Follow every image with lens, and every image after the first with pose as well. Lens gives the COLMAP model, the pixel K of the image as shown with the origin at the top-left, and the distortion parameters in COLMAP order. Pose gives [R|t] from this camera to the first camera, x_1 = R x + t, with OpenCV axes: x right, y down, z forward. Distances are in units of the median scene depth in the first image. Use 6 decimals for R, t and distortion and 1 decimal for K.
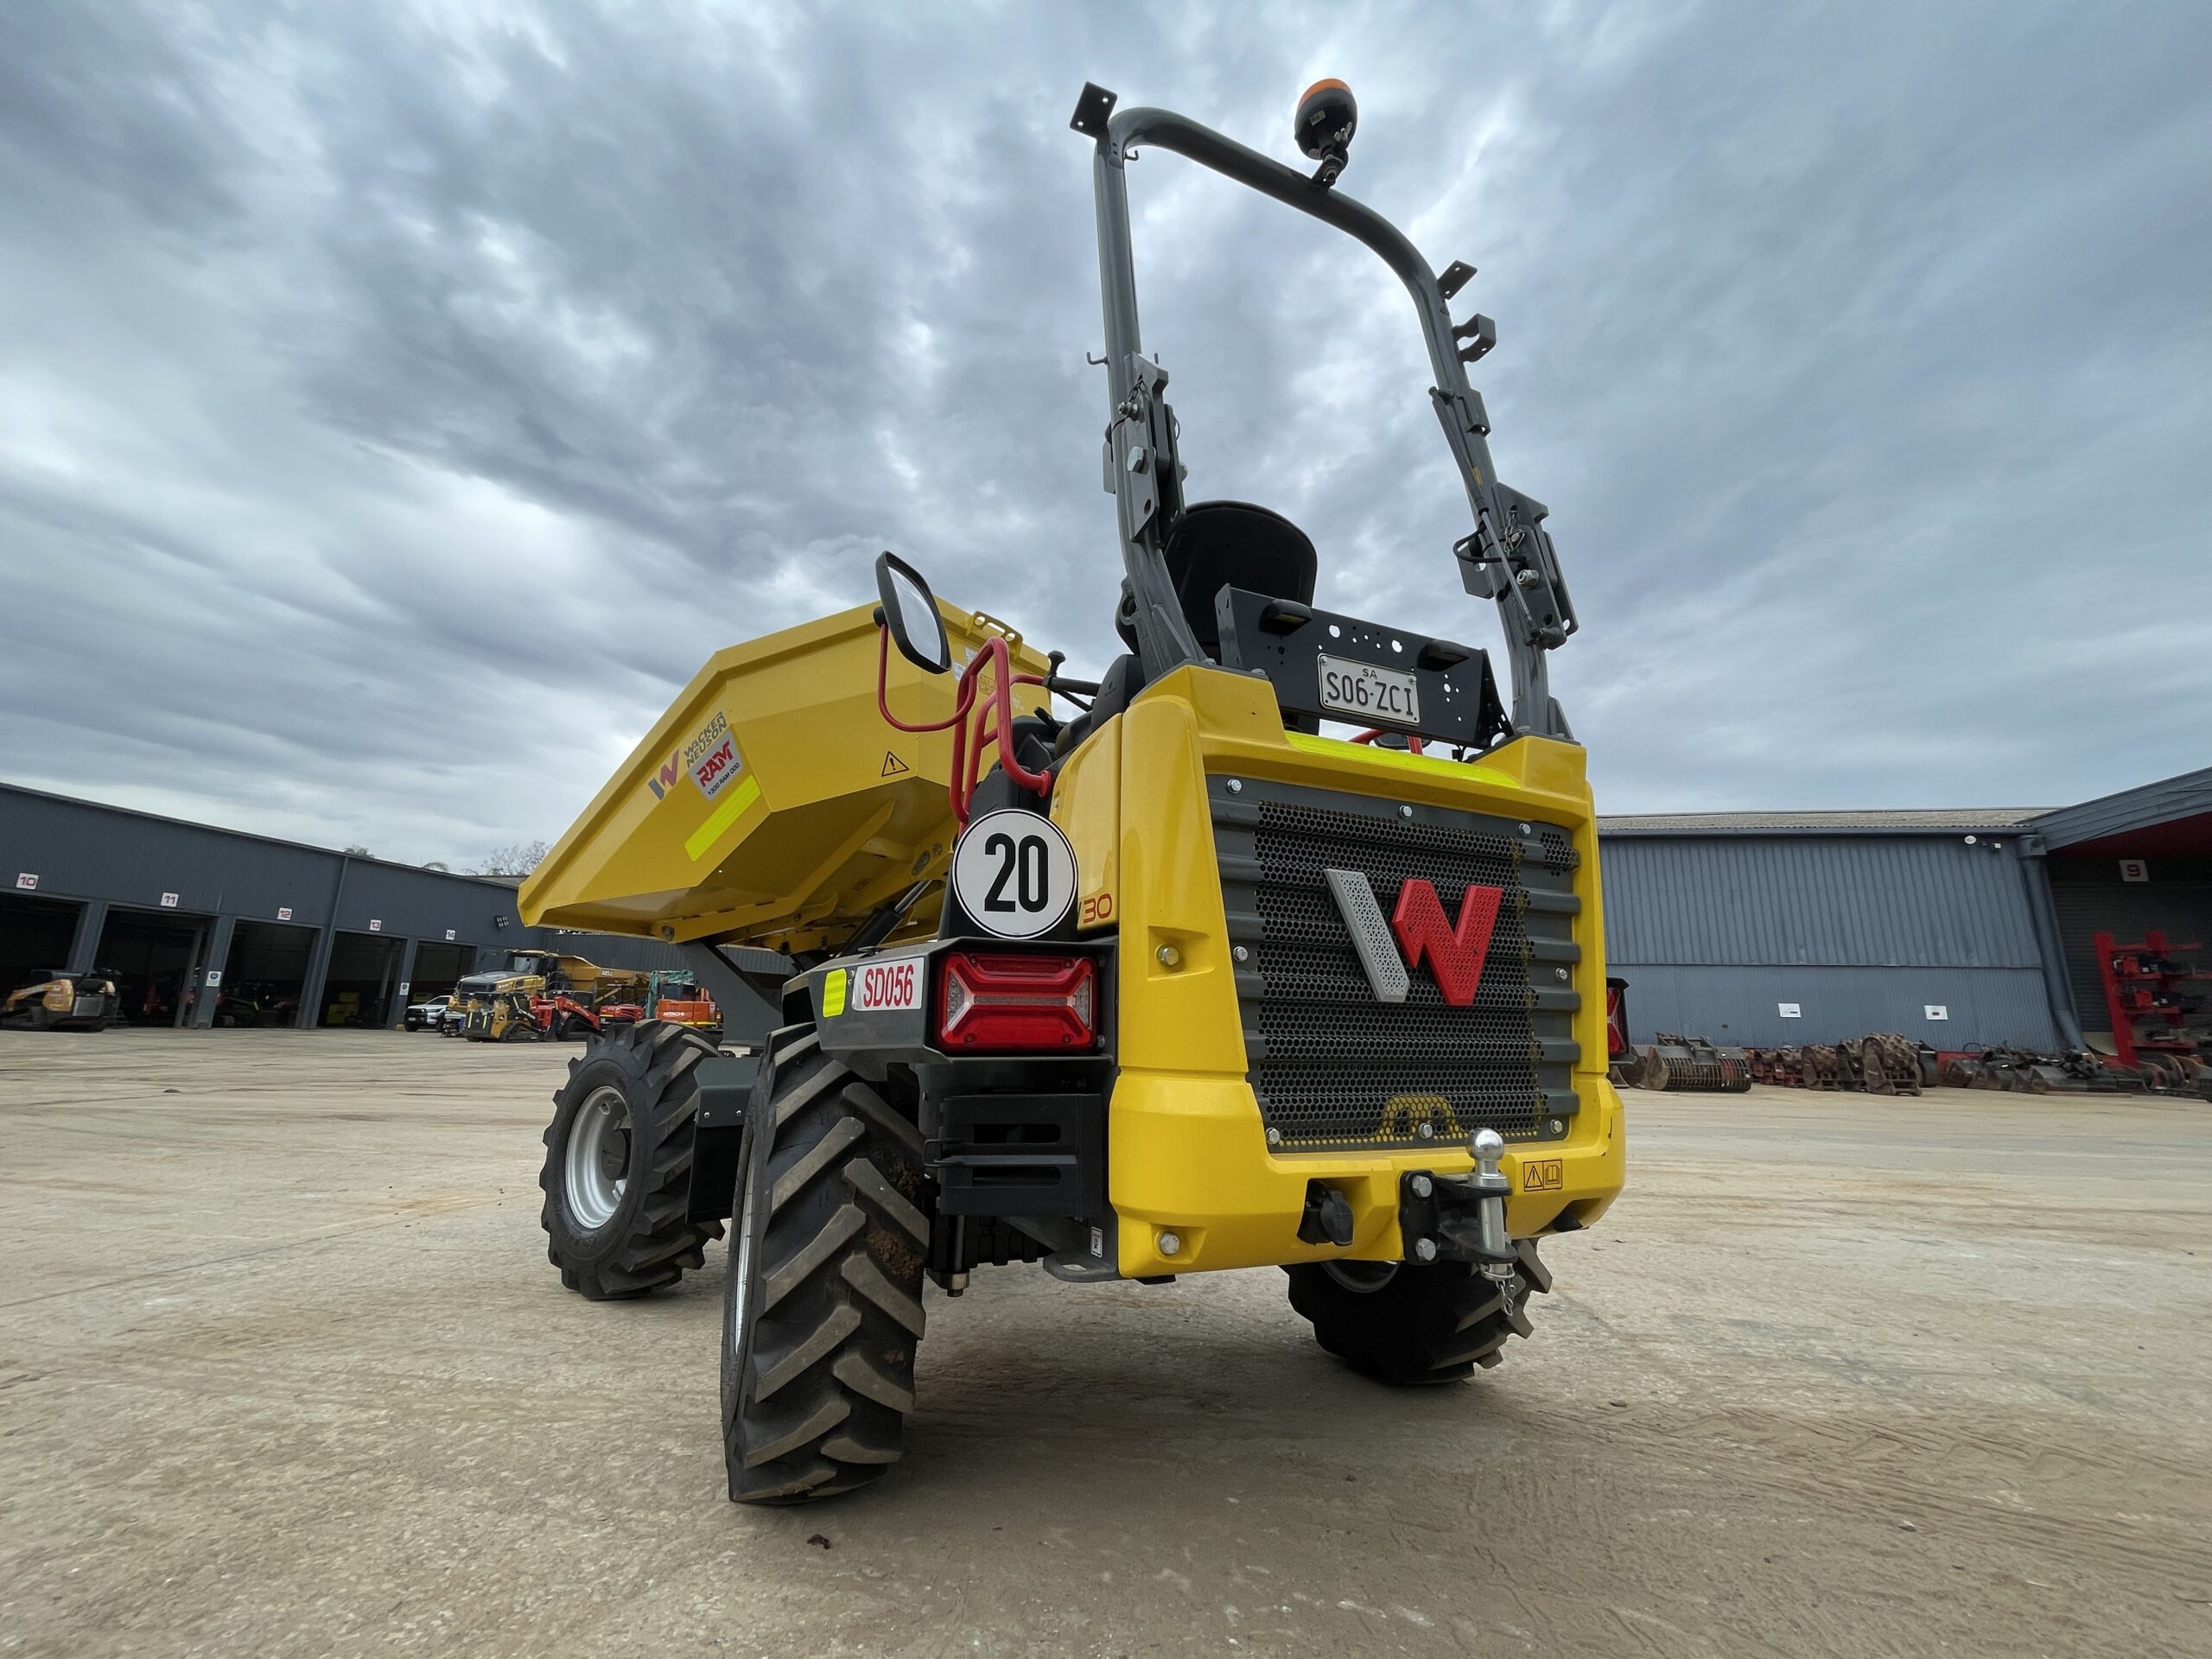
lens RADIAL K [[887.9, 0, 1111.2], [0, 887.9, 833.1], [0, 0, 1]] dist [0.002643, -0.001660]
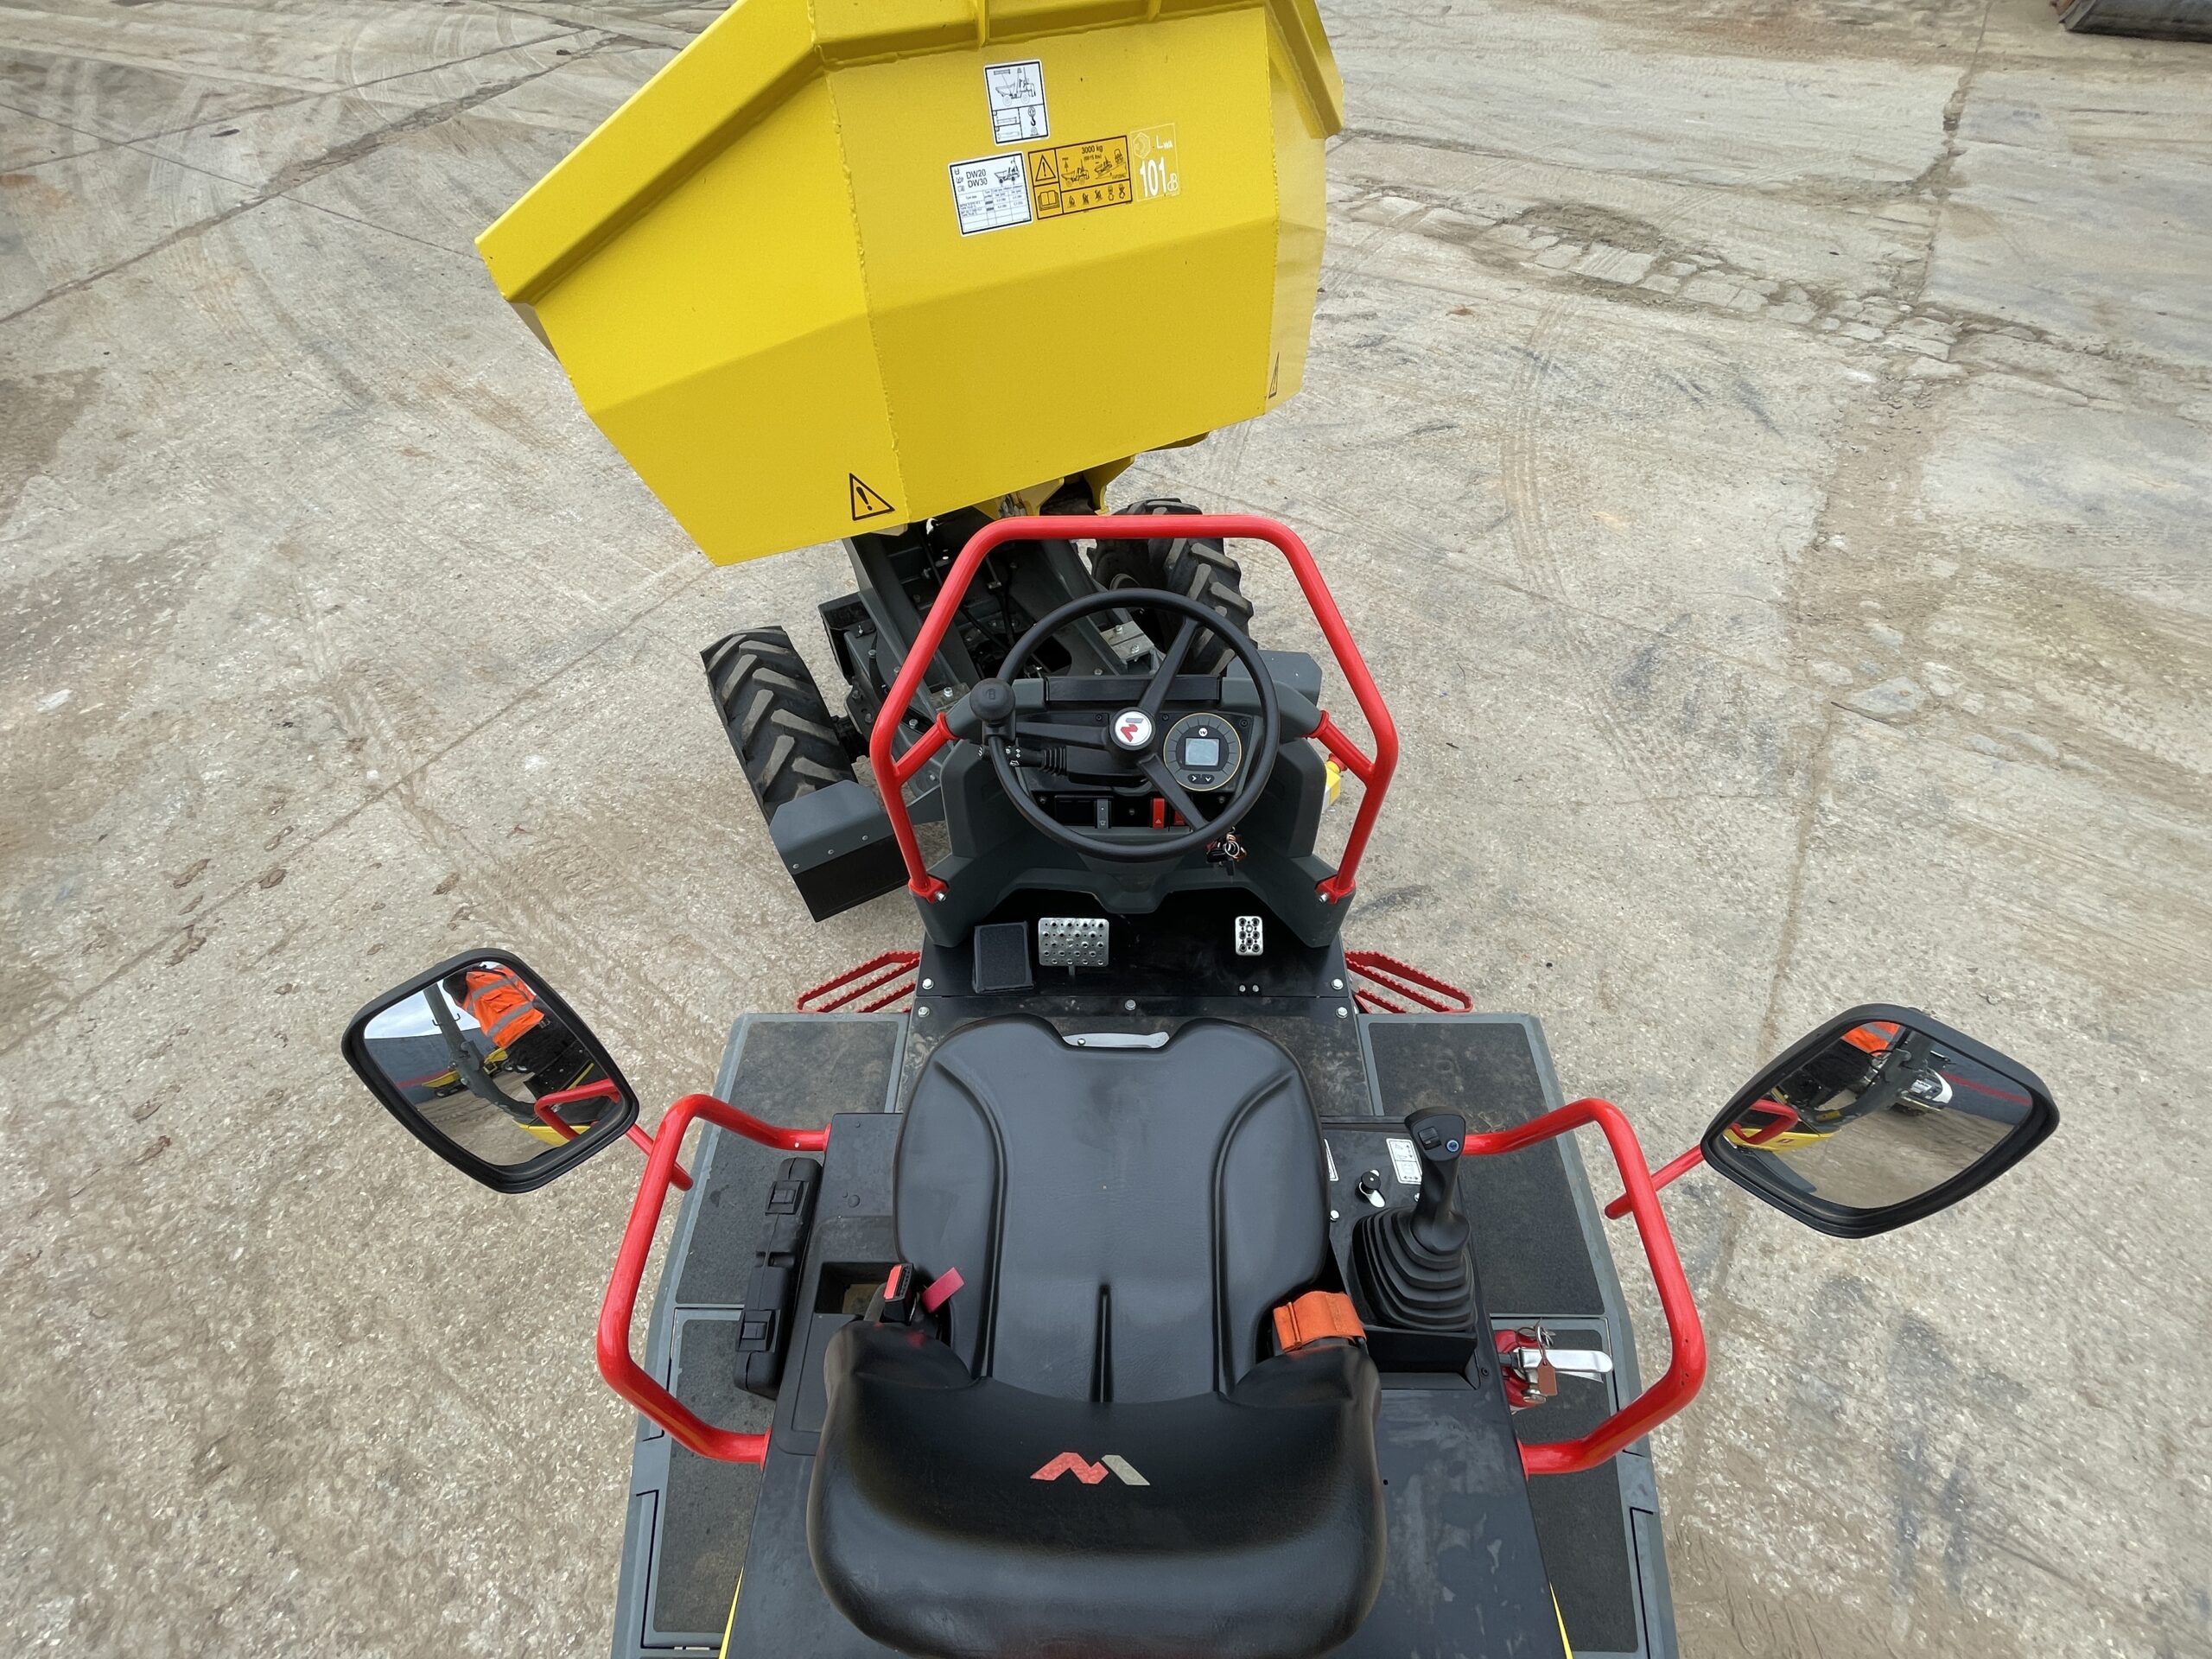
lens RADIAL K [[887.9, 0, 1105.9], [0, 887.9, 831.3], [0, 0, 1]] dist [0.002643, -0.001660]
pose [[0.902789, 0.321408, -0.285777, 0.152406], [0.123223, 0.443314, 0.887856, -0.676152], [0.412053, -0.836762, 0.360614, 1.066668]]
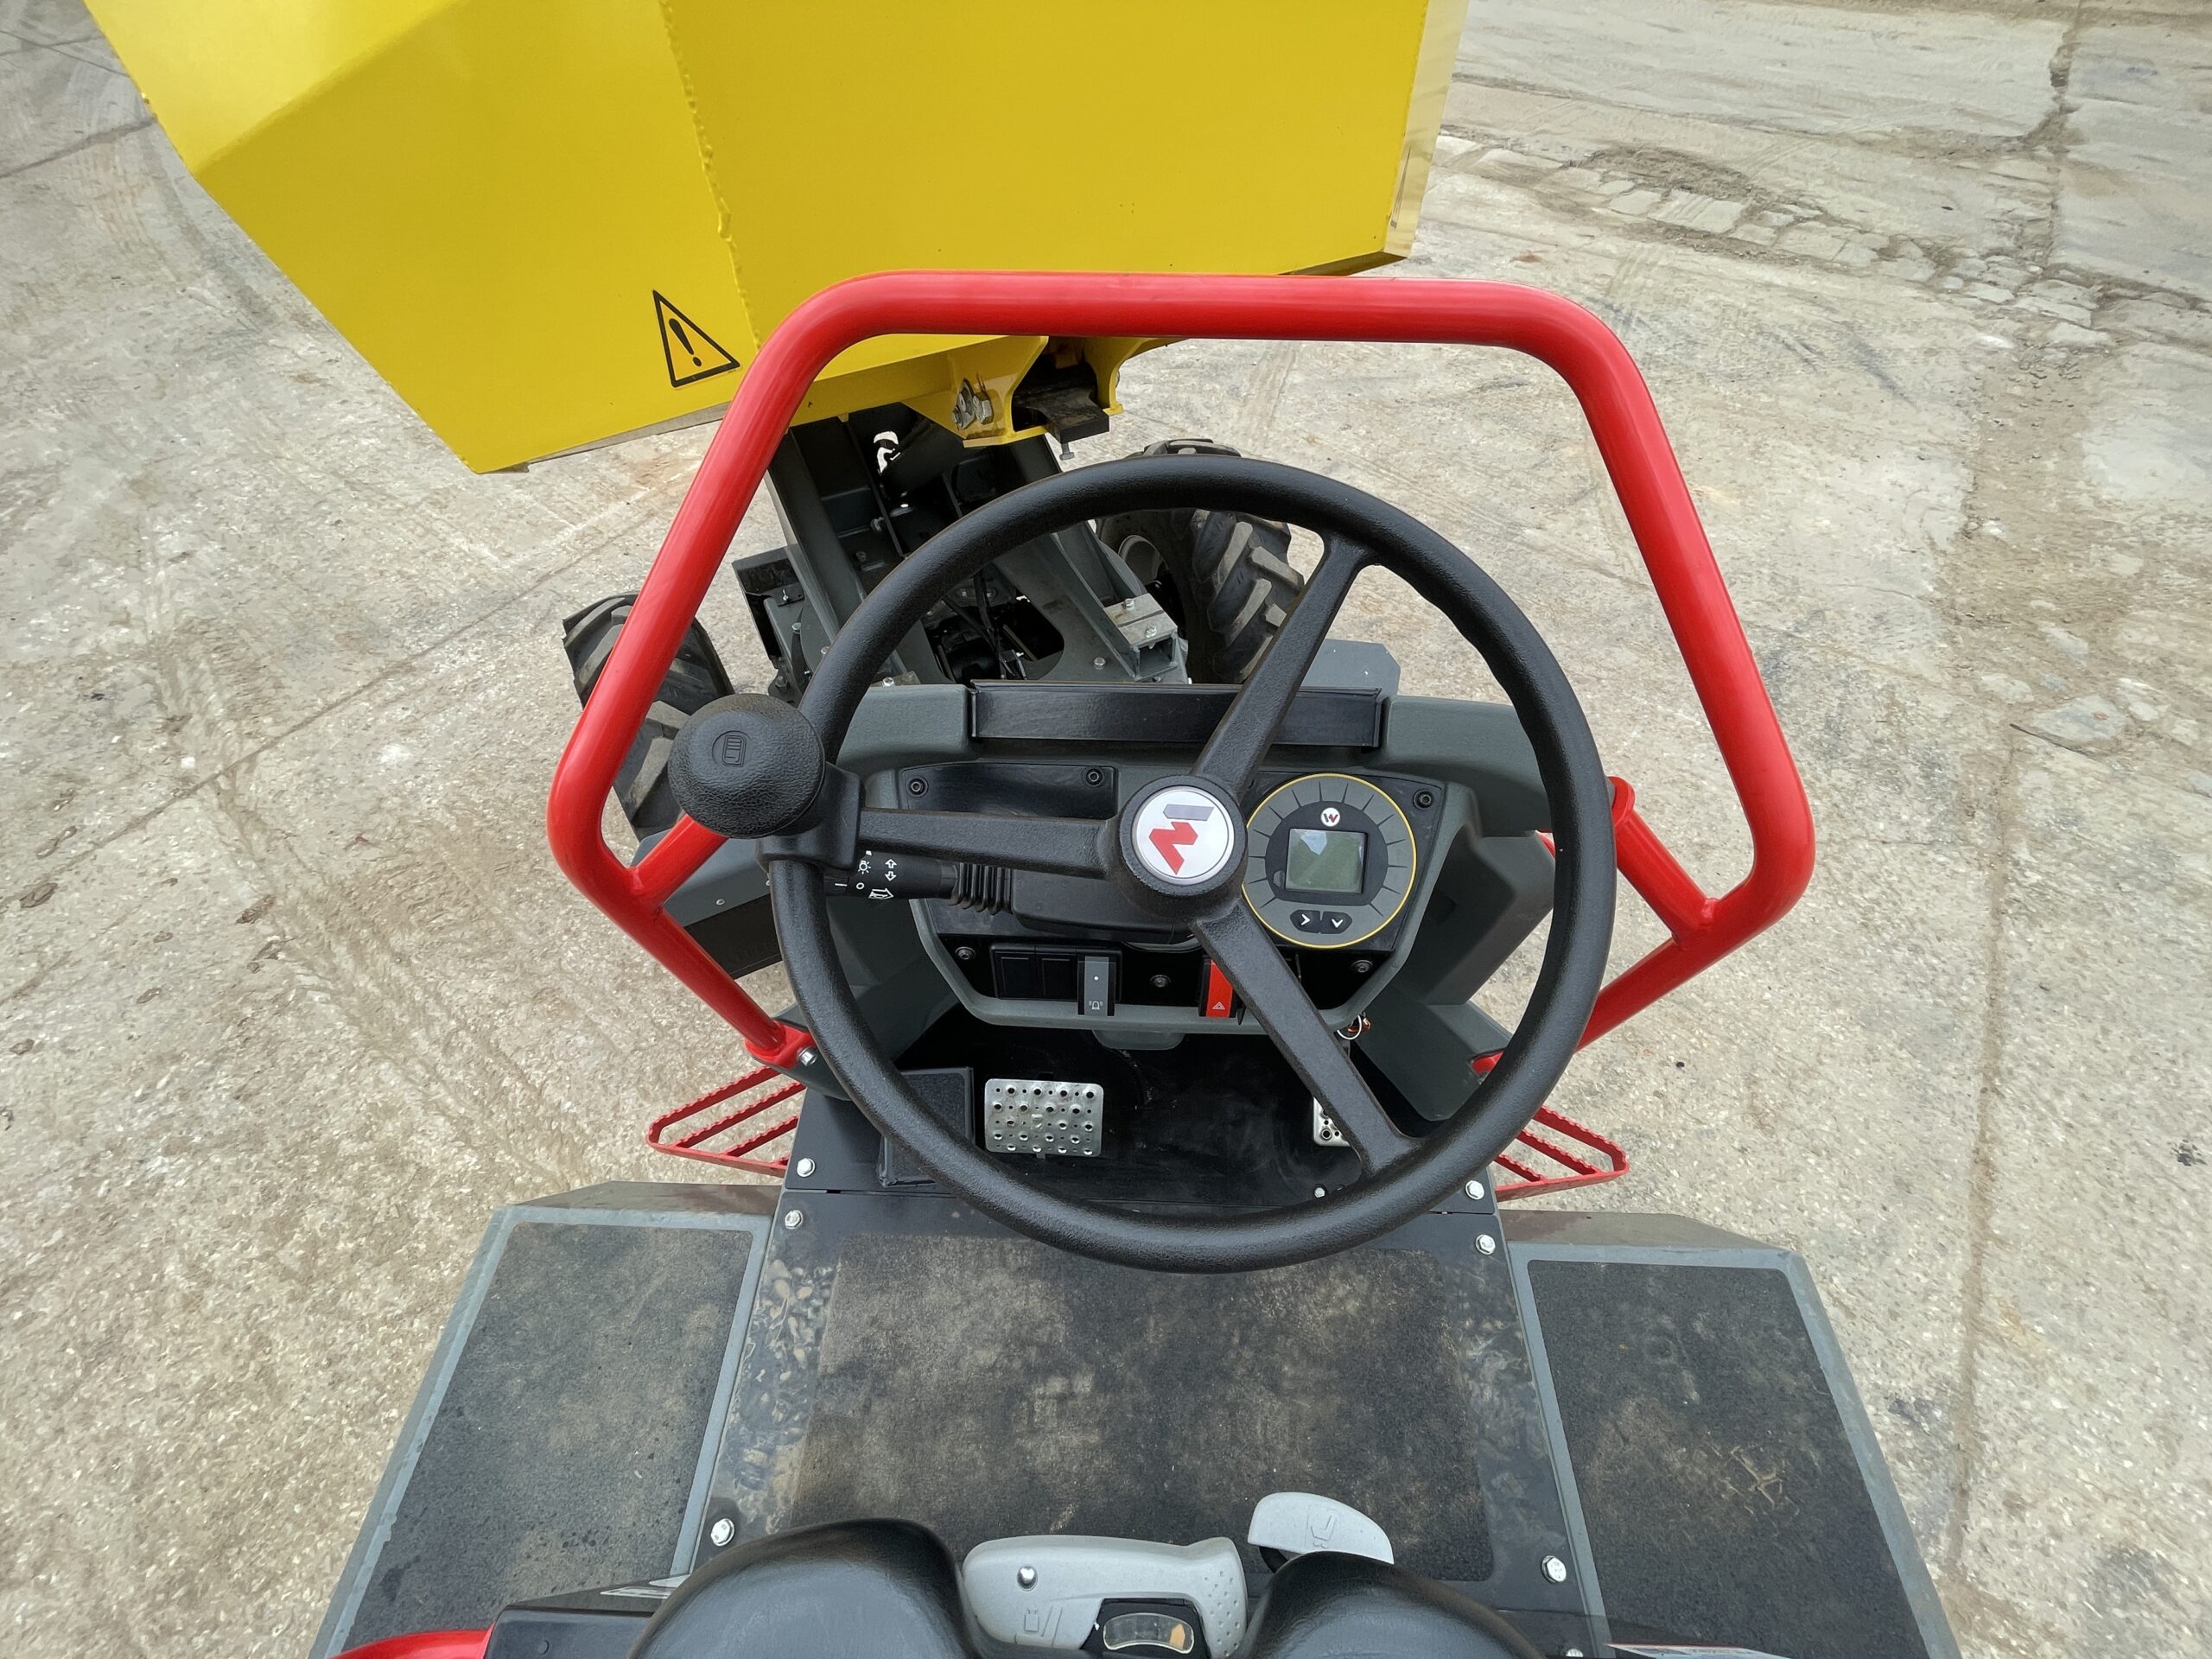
lens RADIAL K [[887.9, 0, 1102.0], [0, 887.9, 831.7], [0, 0, 1]] dist [0.002643, -0.001660]
pose [[0.892311, 0.352307, -0.282241, 0.026794], [0.112263, 0.432402, 0.894665, -0.390457], [0.437238, -0.830005, 0.346286, 1.252521]]
